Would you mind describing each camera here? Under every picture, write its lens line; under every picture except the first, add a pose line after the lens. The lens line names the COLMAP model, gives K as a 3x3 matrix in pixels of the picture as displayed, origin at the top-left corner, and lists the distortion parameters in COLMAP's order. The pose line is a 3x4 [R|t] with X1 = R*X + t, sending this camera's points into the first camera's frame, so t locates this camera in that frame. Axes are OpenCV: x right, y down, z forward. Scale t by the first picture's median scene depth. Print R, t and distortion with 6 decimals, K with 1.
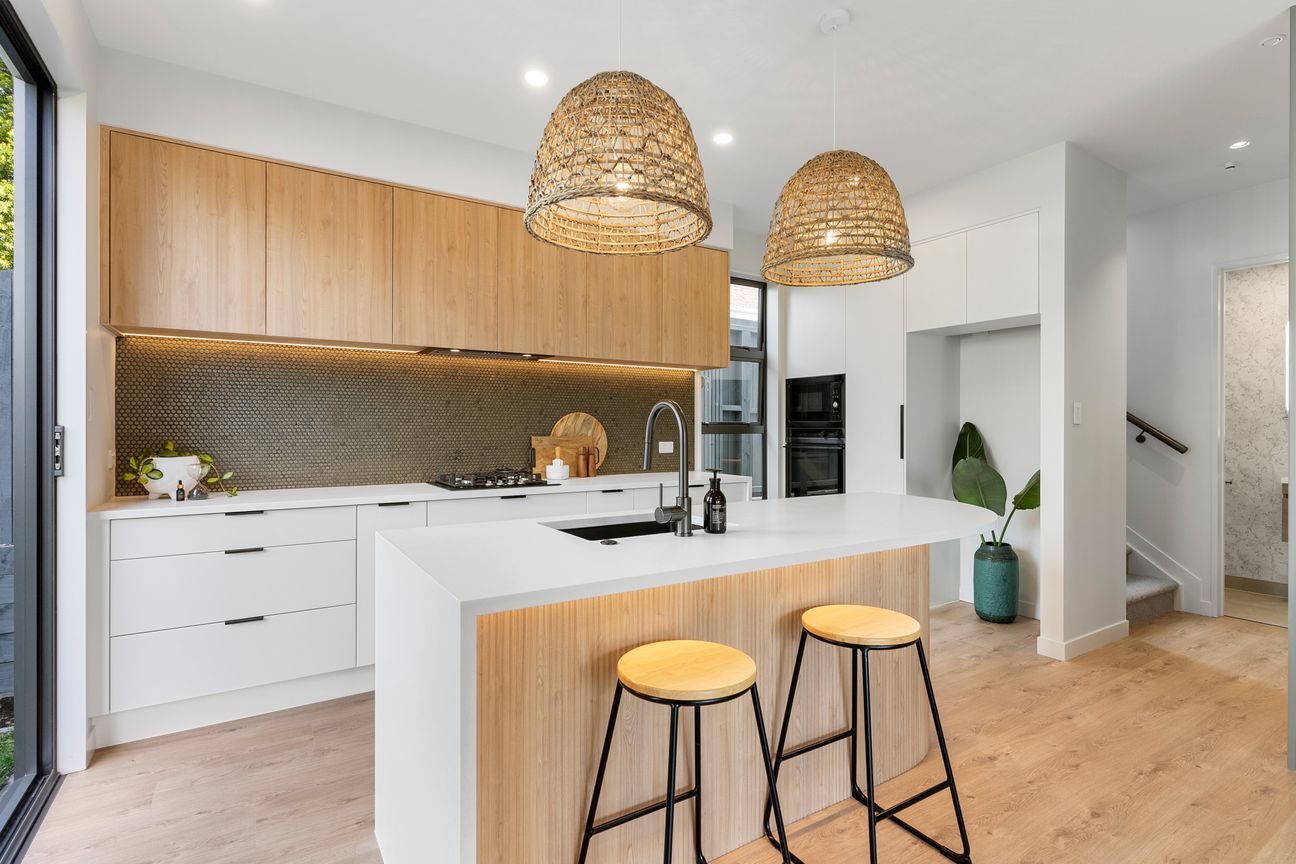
lens RADIAL K [[631.4, 0, 647.3], [0, 631.4, 433.7], [0, 0, 1]] dist [0.002381, -0.000424]
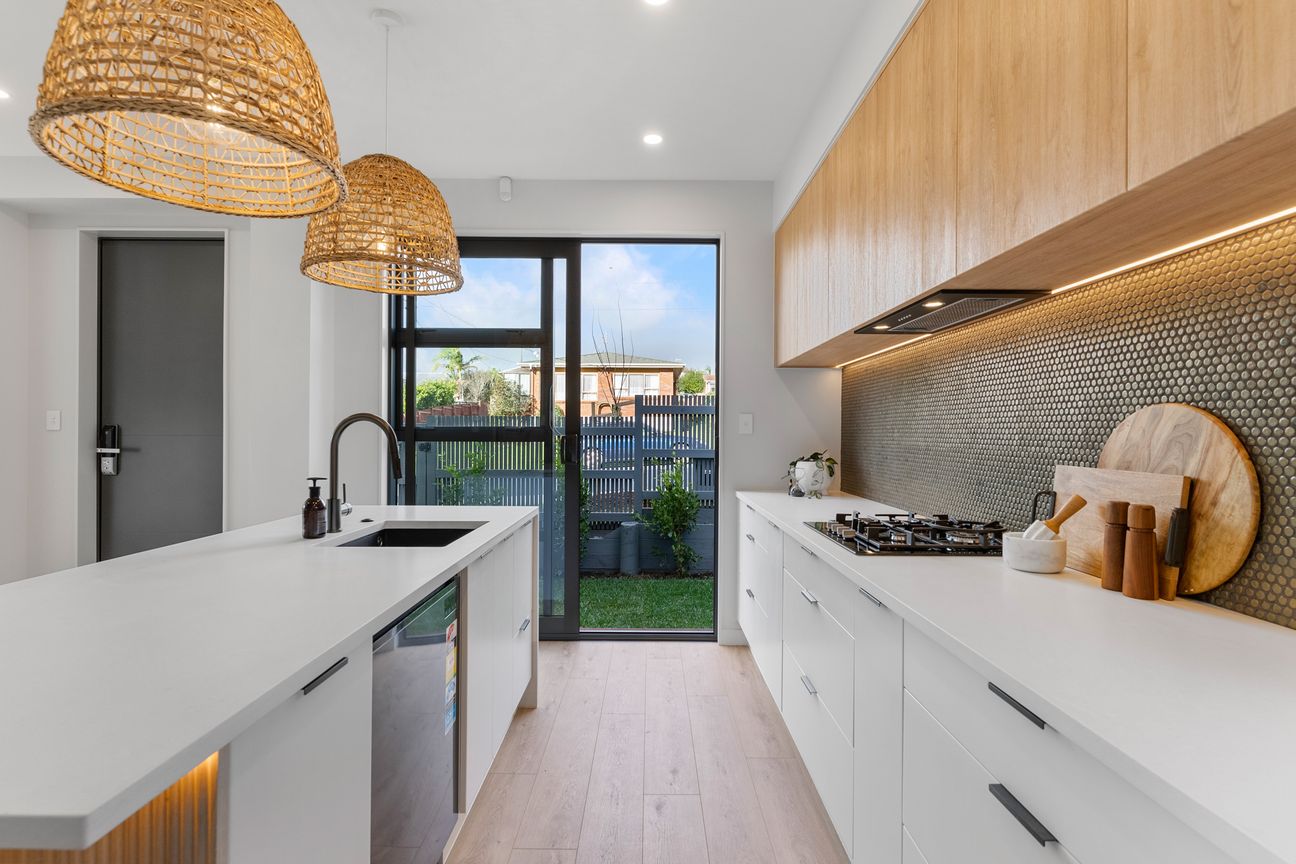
lens RADIAL K [[628.6, 0, 651.1], [0, 628.6, 431.5], [0, 0, 1]] dist [0.001618, 0.000348]
pose [[-0.531189, -0.006602, -0.847228, 0.338214], [-0.014908, 0.999888, 0.001556, -0.014928], [0.847122, 0.013457, -0.531228, 0.967636]]
